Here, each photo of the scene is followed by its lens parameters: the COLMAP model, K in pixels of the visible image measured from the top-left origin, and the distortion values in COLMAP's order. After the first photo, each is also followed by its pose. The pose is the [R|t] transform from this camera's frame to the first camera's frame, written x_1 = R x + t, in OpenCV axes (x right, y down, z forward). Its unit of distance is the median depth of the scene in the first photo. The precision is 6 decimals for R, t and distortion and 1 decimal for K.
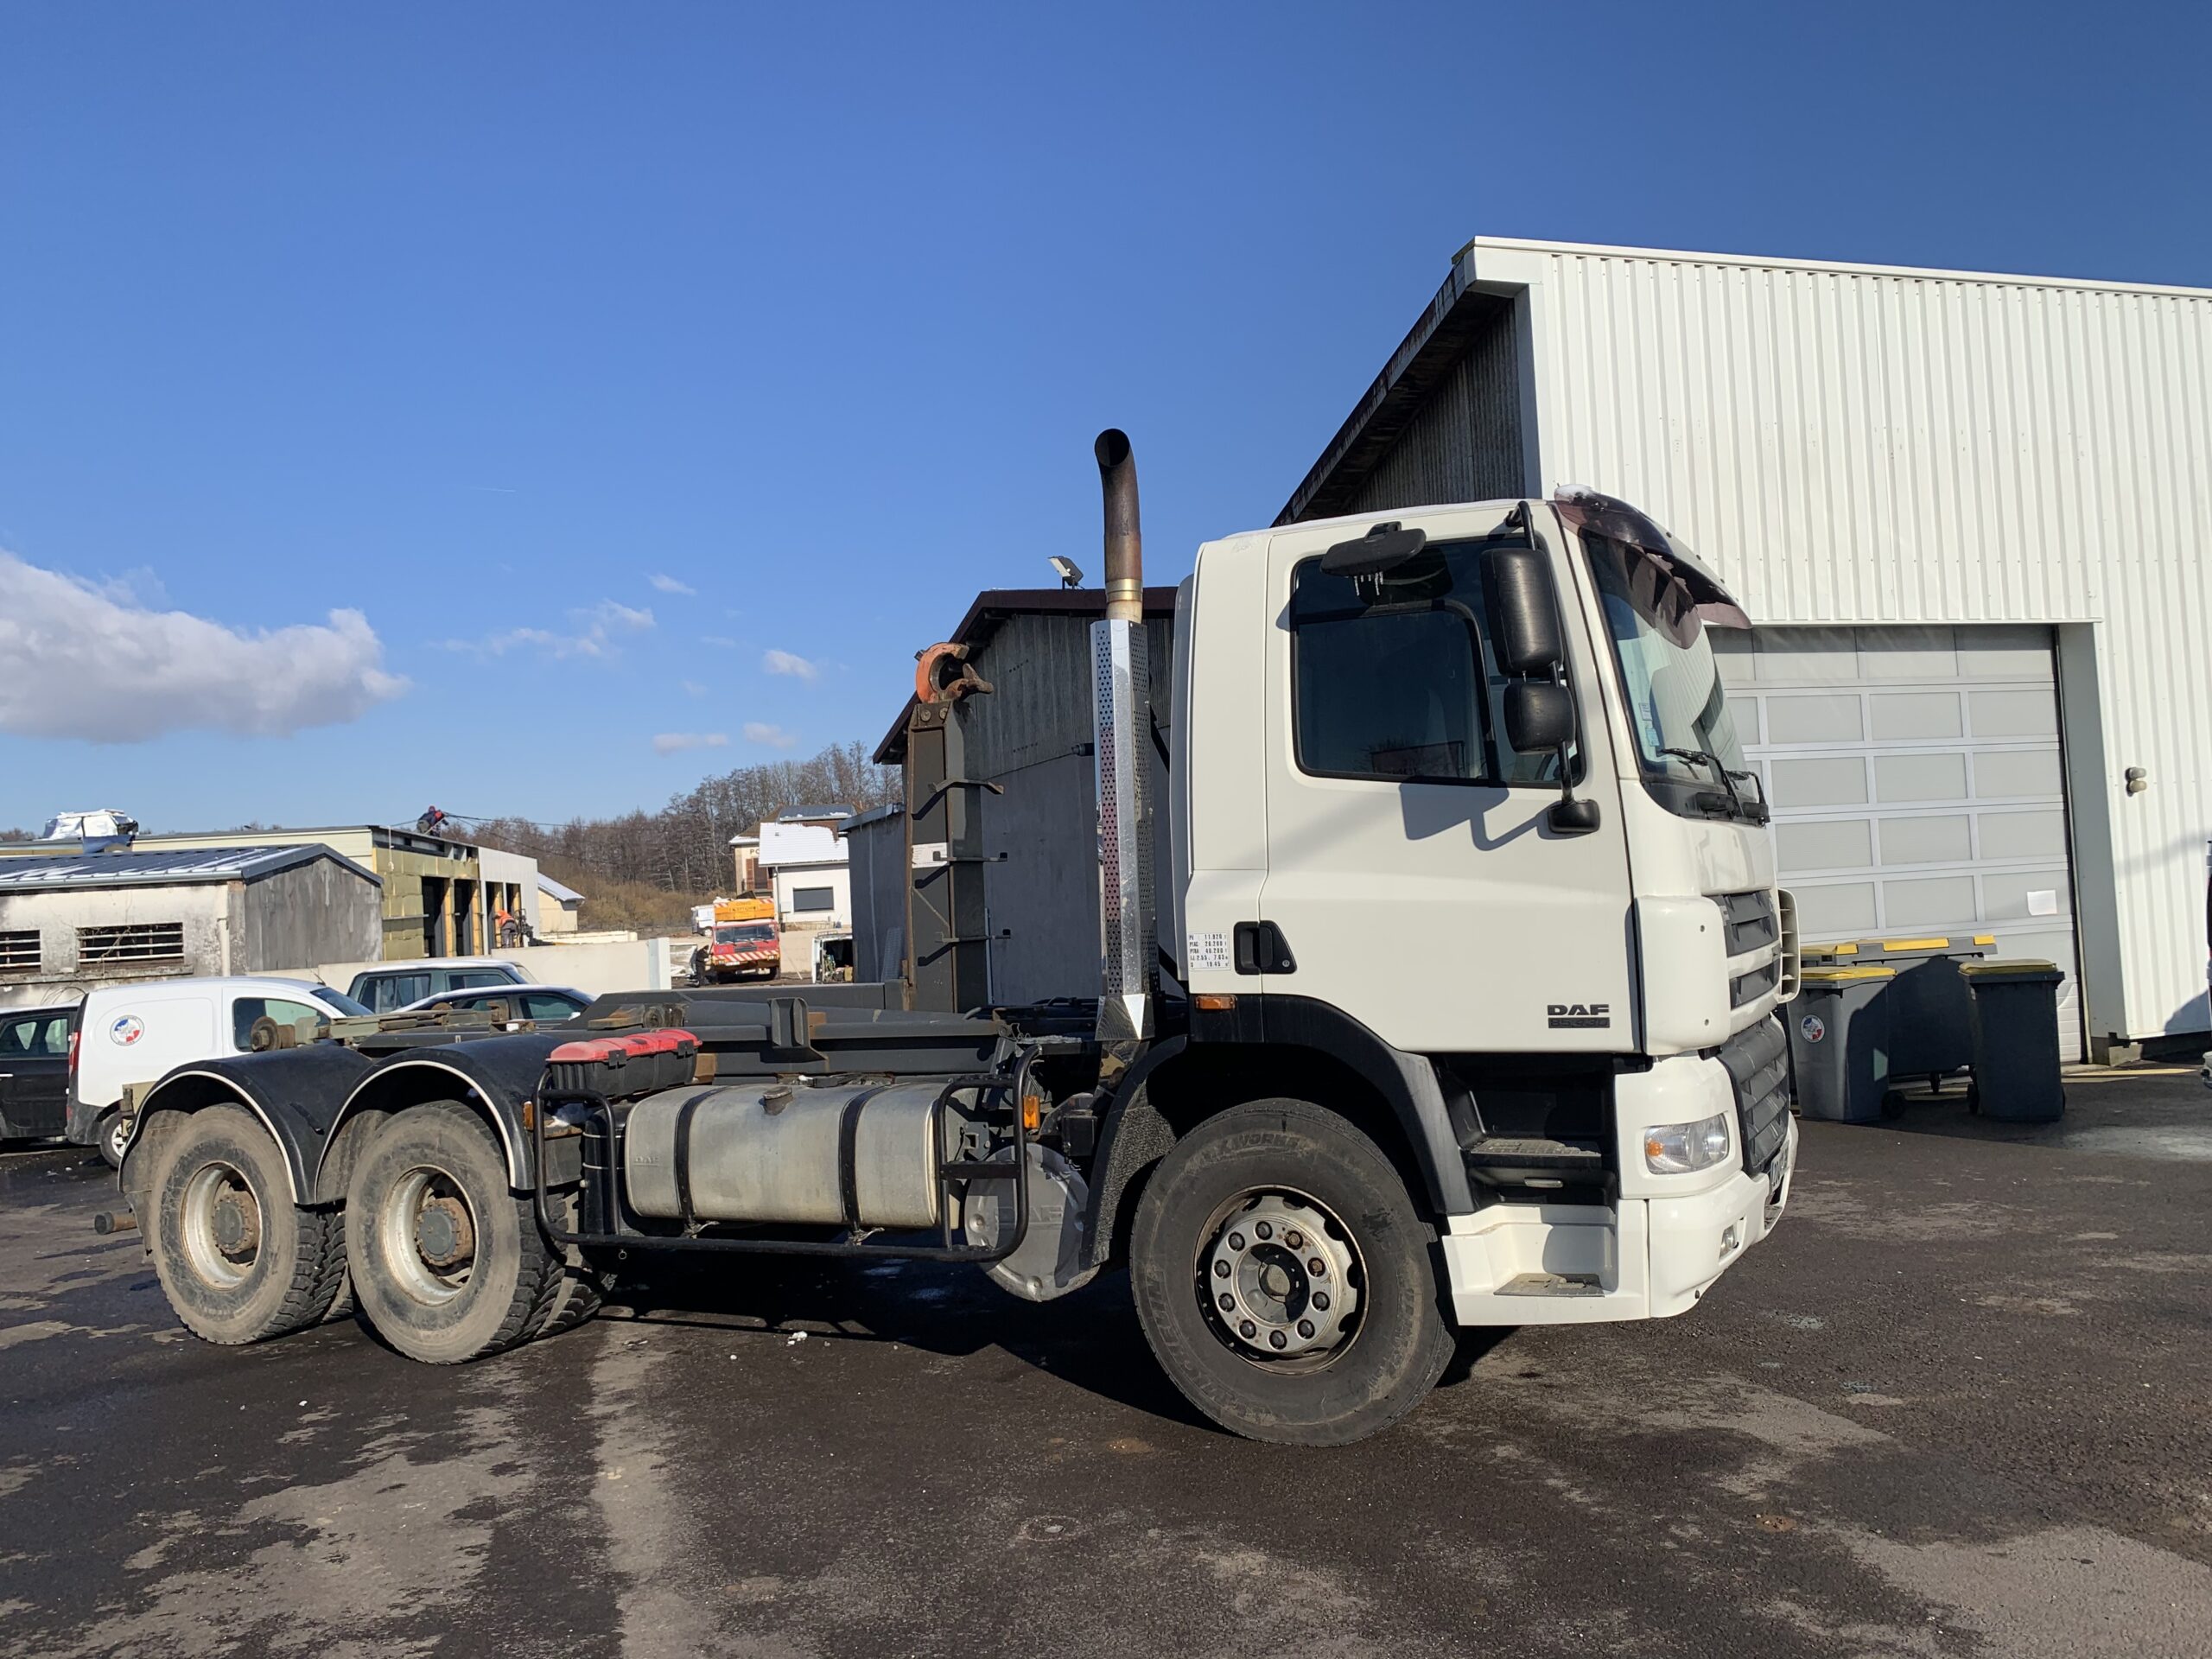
lens RADIAL K [[1814.3, 0, 1057.4], [0, 1814.3, 841.2], [0, 0, 1]] dist [0.064043, -0.118564]
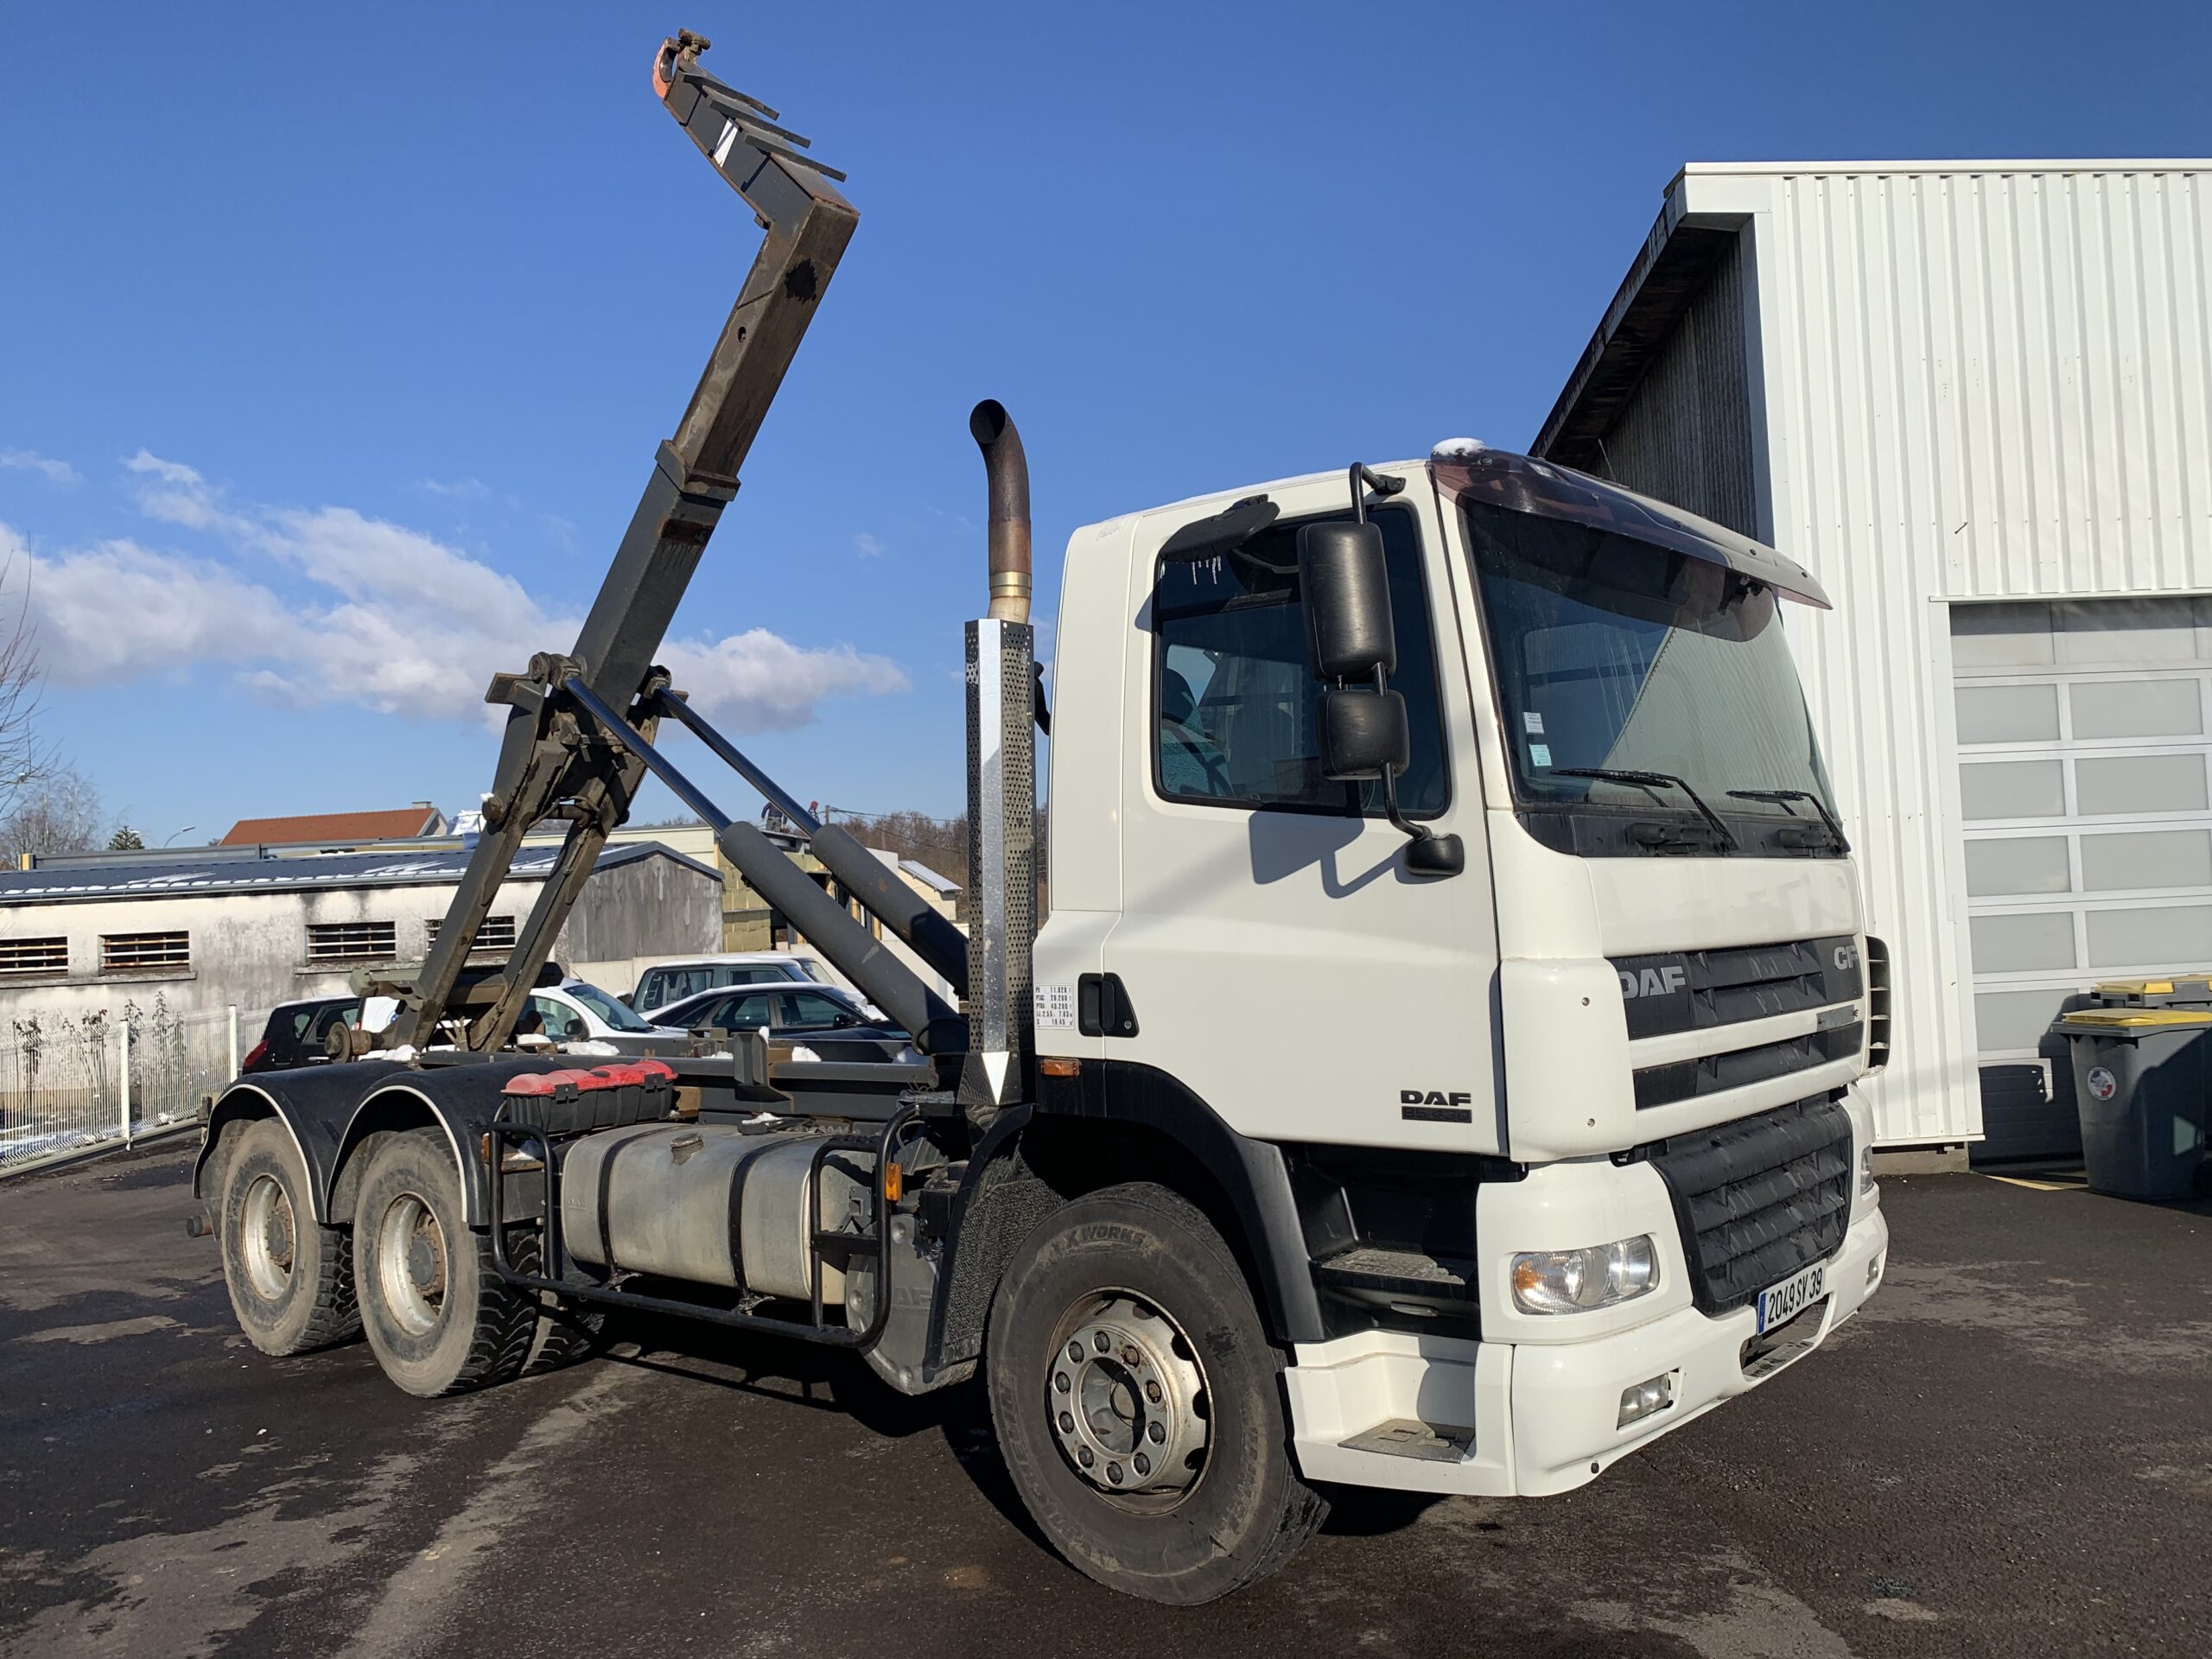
lens RADIAL K [[1783.2, 0, 1106.0], [0, 1783.2, 829.5], [0, 0, 1]] dist [0.032311, -0.036109]
pose [[0.973130, 0.002327, -0.230243, 0.292651], [-0.002181, 0.999997, 0.000892, -0.022855], [0.230244, -0.000366, 0.973133, 0.187624]]
